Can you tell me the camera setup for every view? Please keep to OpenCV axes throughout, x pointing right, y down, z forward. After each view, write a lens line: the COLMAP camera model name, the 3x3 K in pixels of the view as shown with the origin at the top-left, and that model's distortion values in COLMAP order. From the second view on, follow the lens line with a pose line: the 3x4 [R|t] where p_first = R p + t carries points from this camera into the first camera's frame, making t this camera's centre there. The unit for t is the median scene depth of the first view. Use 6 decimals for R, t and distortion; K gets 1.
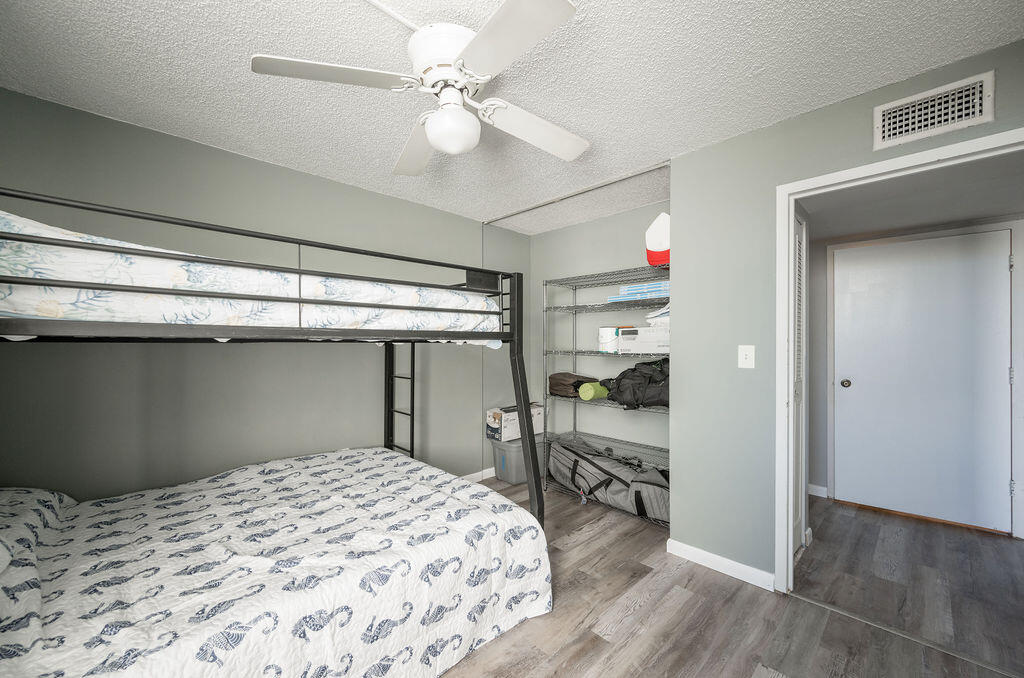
lens RADIAL K [[399.5, 0, 515.3], [0, 399.5, 343.8], [0, 0, 1]] dist [-0.004002, 0.000050]
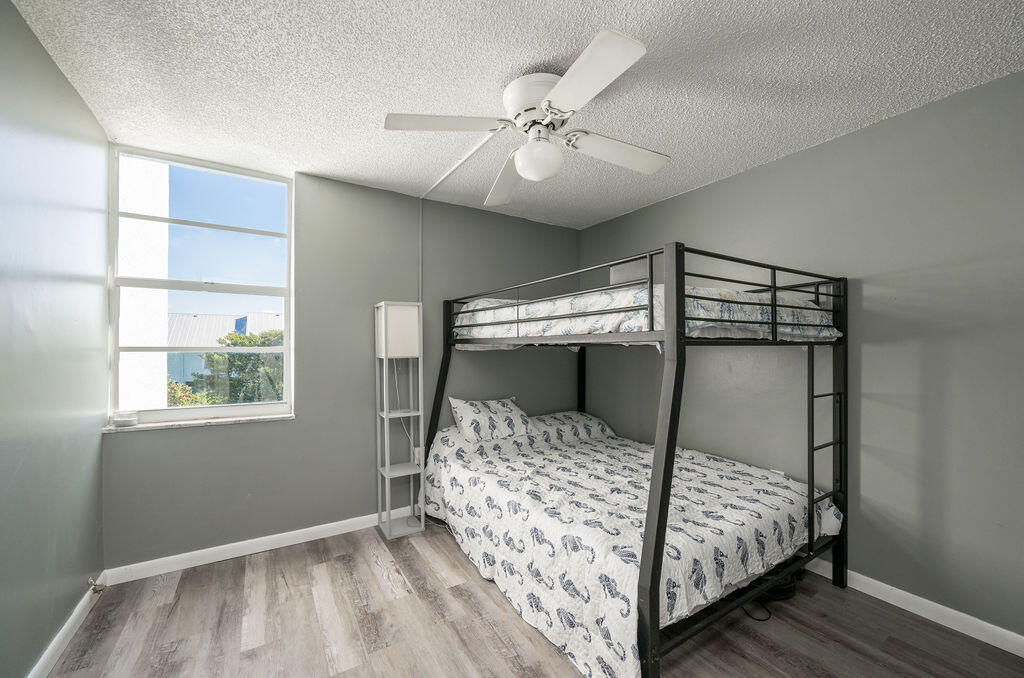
lens RADIAL K [[399.5, 0, 515.3], [0, 399.5, 343.8], [0, 0, 1]] dist [-0.004002, 0.000050]
pose [[-0.201697, -0.009399, -0.979403, 0.885784], [-0.003385, 0.999955, -0.008899, 0.001813], [0.979442, 0.001520, -0.201720, 1.056967]]
